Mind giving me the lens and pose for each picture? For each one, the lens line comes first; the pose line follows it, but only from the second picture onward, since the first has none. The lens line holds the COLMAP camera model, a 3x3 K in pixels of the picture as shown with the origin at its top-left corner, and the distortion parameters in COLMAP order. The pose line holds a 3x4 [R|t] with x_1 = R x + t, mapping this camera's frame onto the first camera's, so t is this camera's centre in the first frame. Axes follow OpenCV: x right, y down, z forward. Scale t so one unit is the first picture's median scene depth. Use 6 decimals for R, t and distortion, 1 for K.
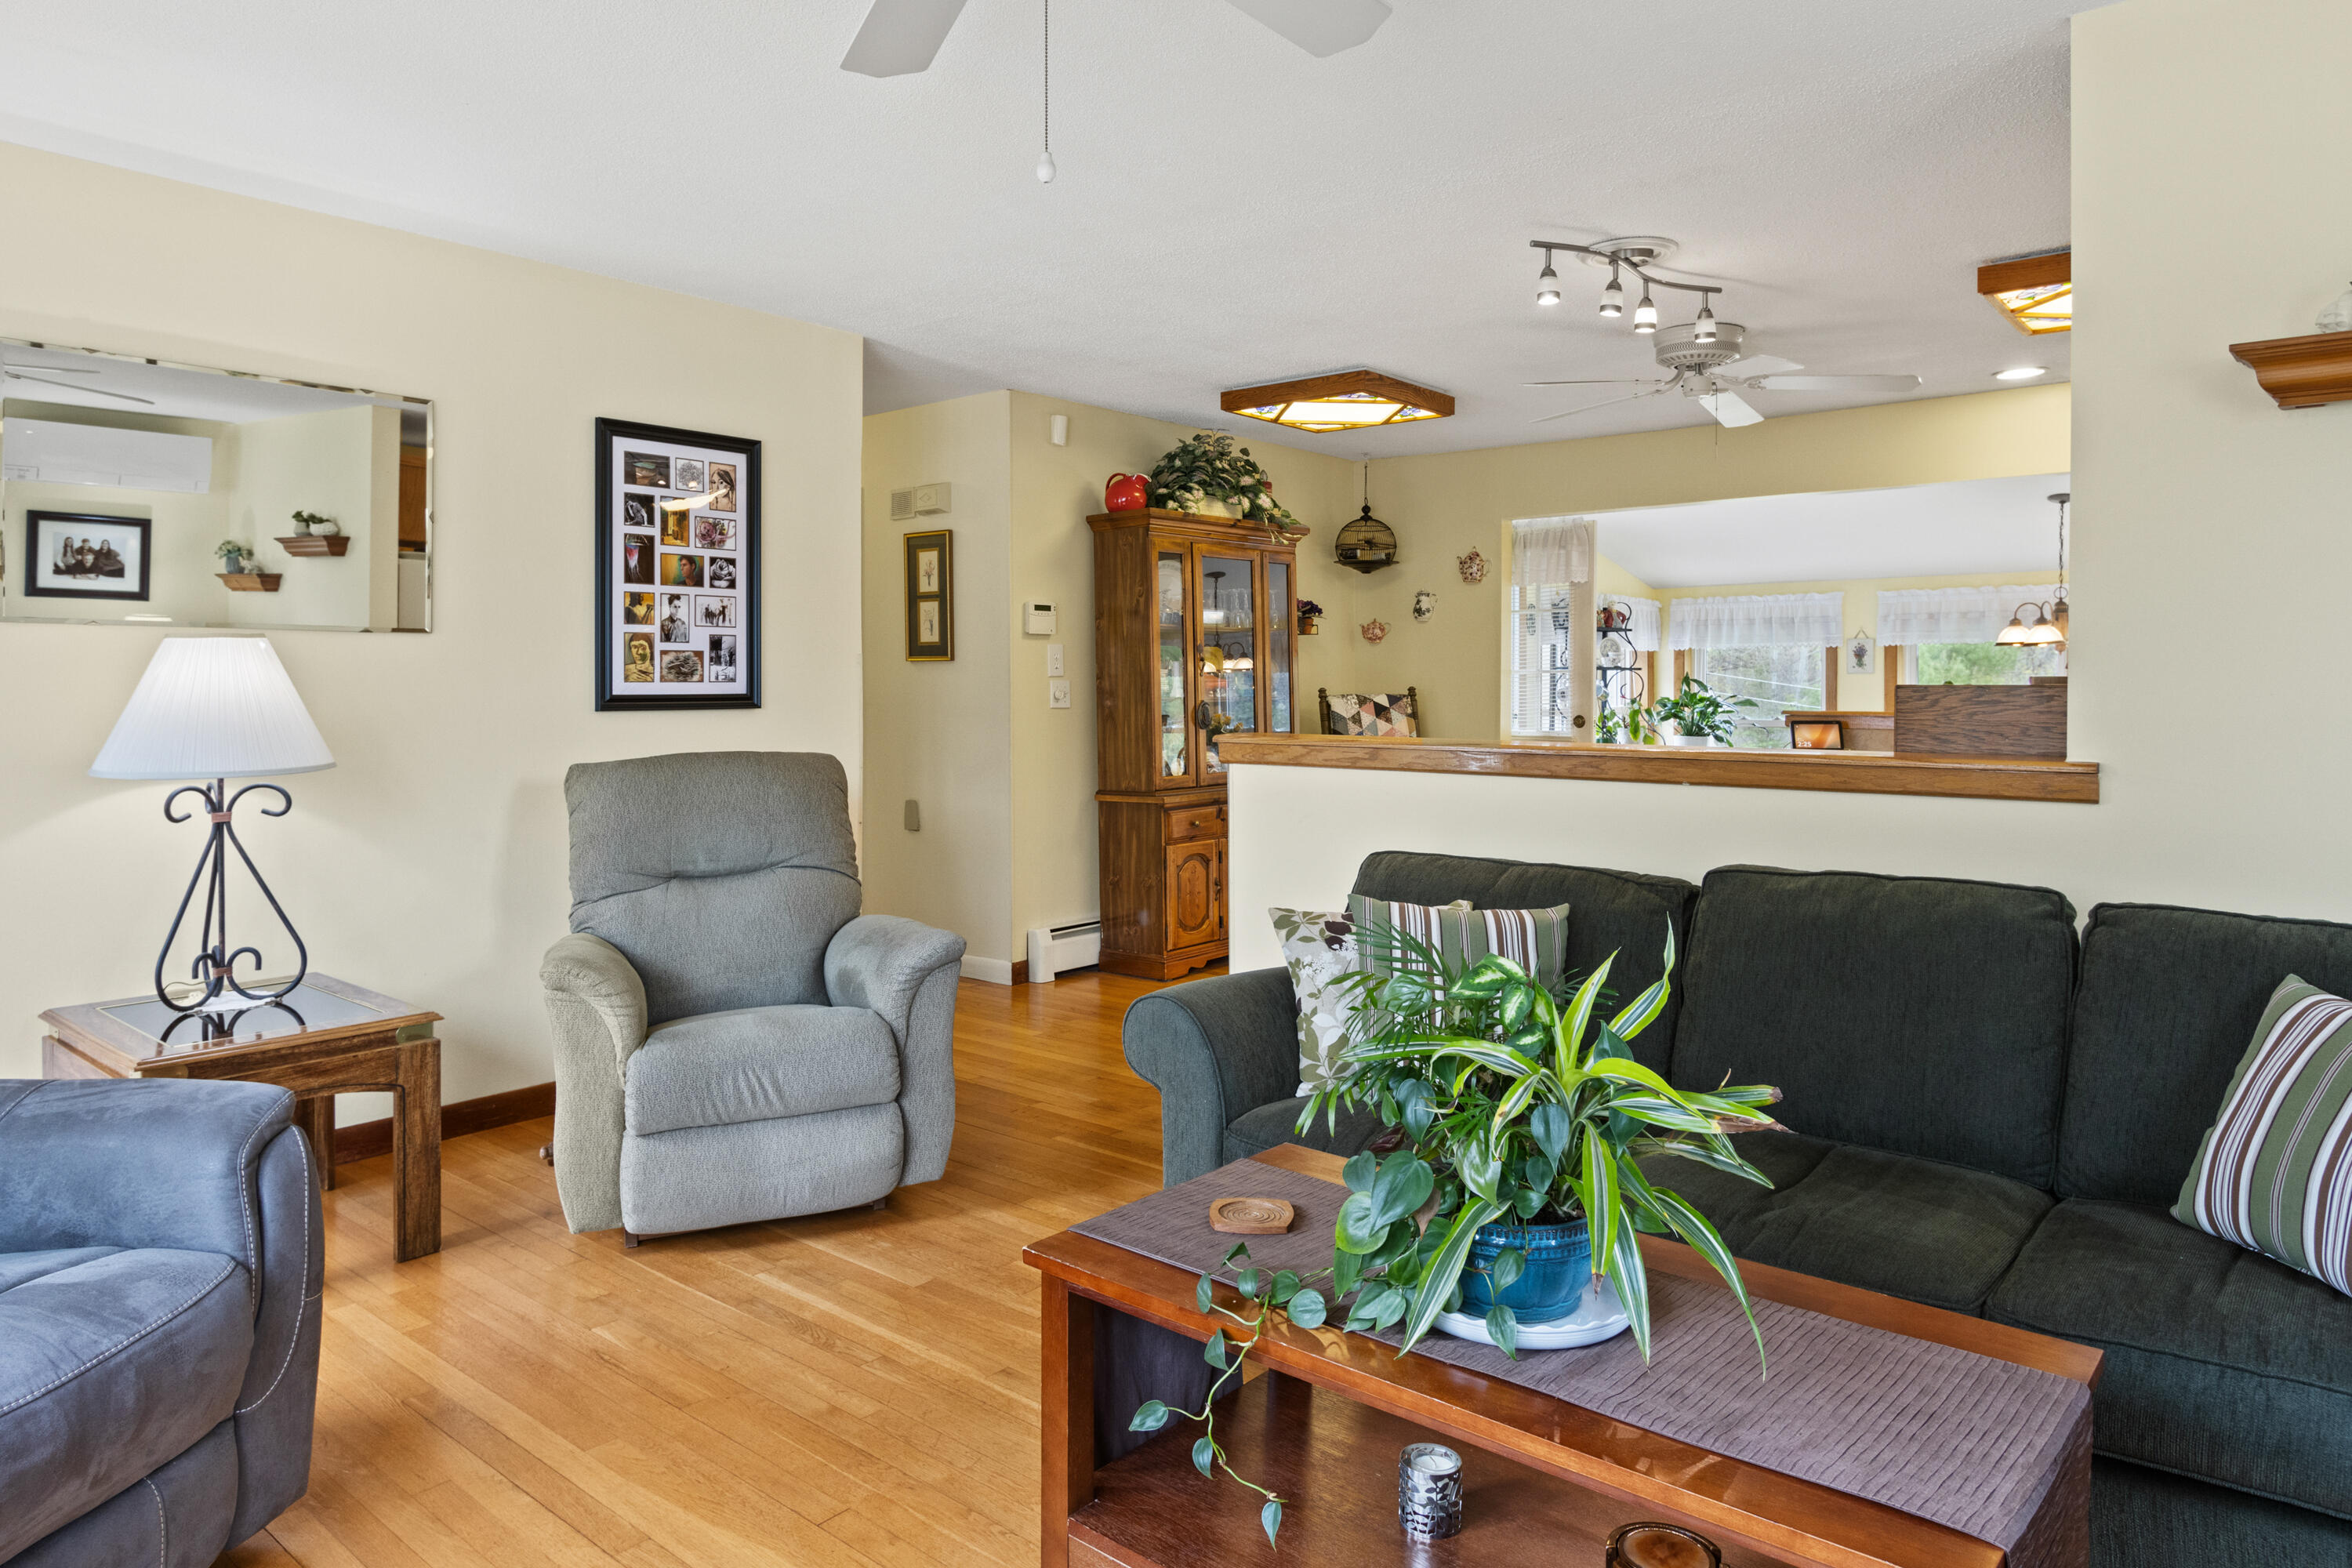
lens RADIAL K [[1461.6, 0, 1176.0], [0, 1461.6, 784.0], [0, 0, 1]] dist [0.001477, -0.000720]
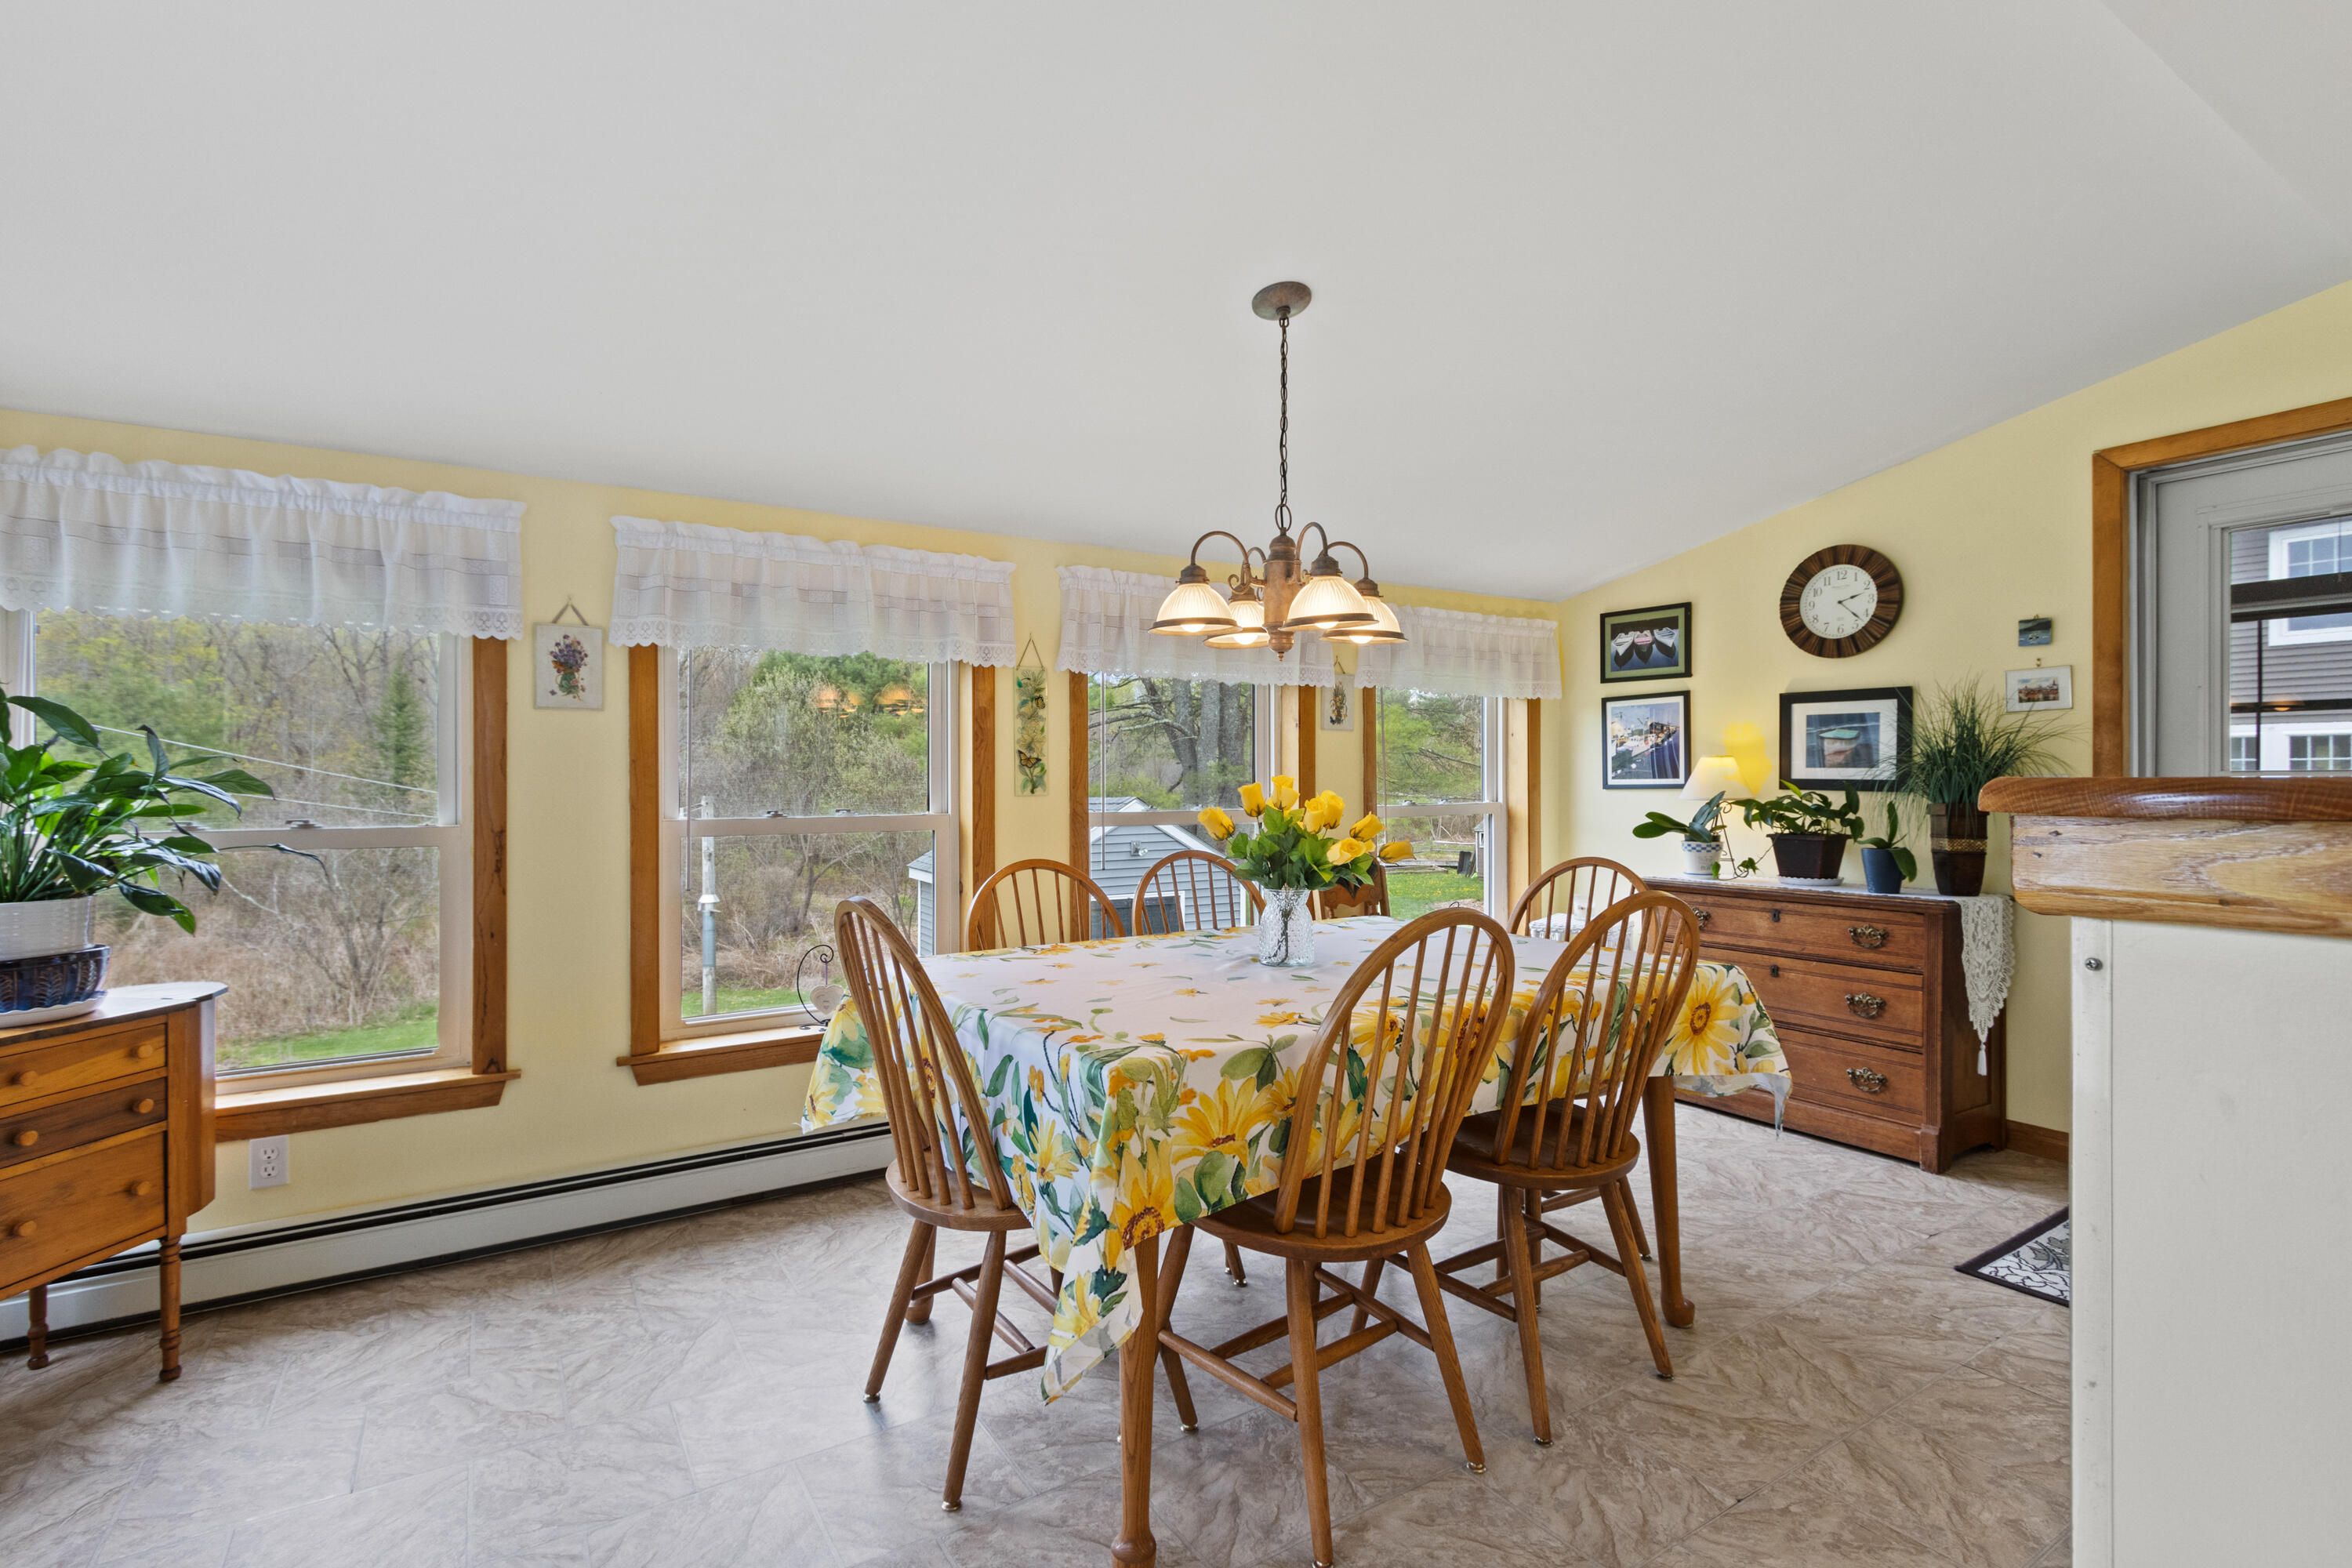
lens RADIAL K [[1091.6, 0, 1176.0], [0, 1091.6, 784.0], [0, 0, 1]] dist [0.000674, -0.000097]
pose [[0.294647, -0.003691, 0.955599, 0.348217], [0.067865, 0.997548, -0.017073, -0.058681], [-0.953193, 0.069882, 0.294175, 1.168828]]
